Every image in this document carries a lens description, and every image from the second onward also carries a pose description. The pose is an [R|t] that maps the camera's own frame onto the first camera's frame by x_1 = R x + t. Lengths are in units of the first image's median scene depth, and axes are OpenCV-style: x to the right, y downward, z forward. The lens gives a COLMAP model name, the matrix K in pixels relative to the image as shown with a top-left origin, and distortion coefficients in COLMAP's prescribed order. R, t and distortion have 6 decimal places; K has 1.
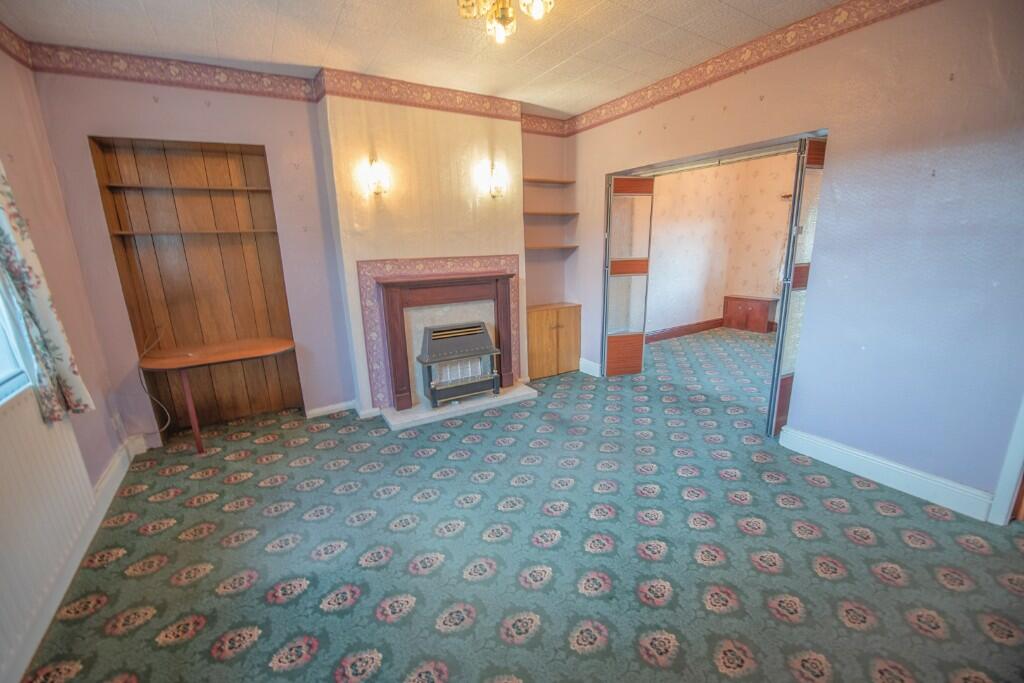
lens RADIAL K [[415.9, 0, 516.5], [0, 415.9, 345.3], [0, 0, 1]] dist [-0.015264, -0.000022]
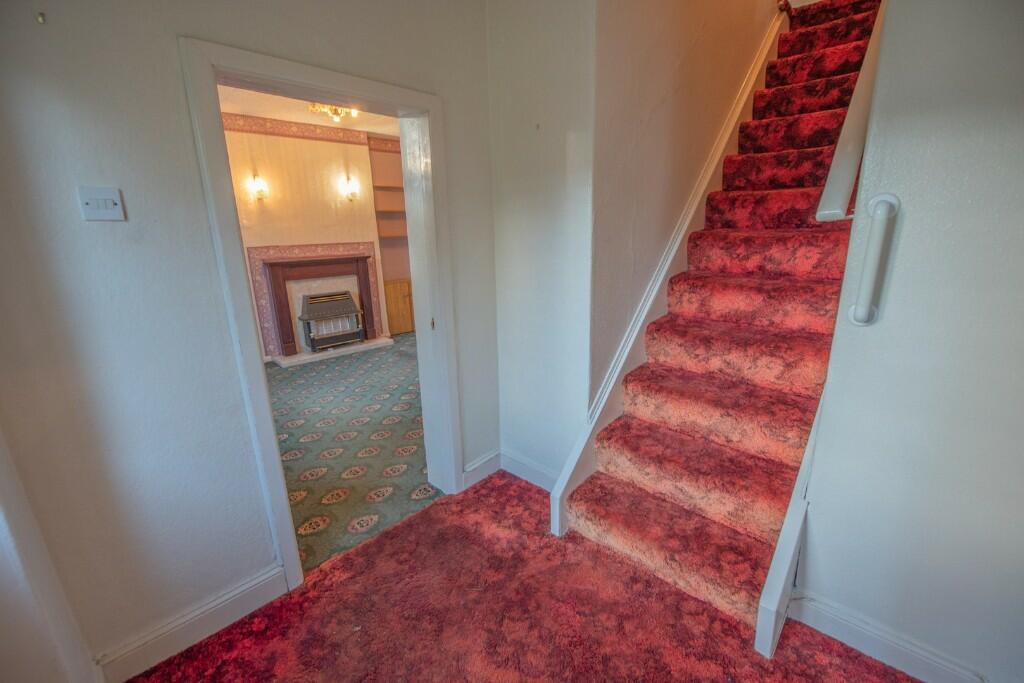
lens RADIAL K [[415.9, 0, 505.4], [0, 415.9, 339.8], [0, 0, 1]] dist [-0.015264, -0.000022]
pose [[0.972999, -0.060427, 0.222759, 0.116397], [0.056951, 0.998135, 0.022001, 0.111563], [-0.223673, -0.008721, 0.974625, -0.488122]]
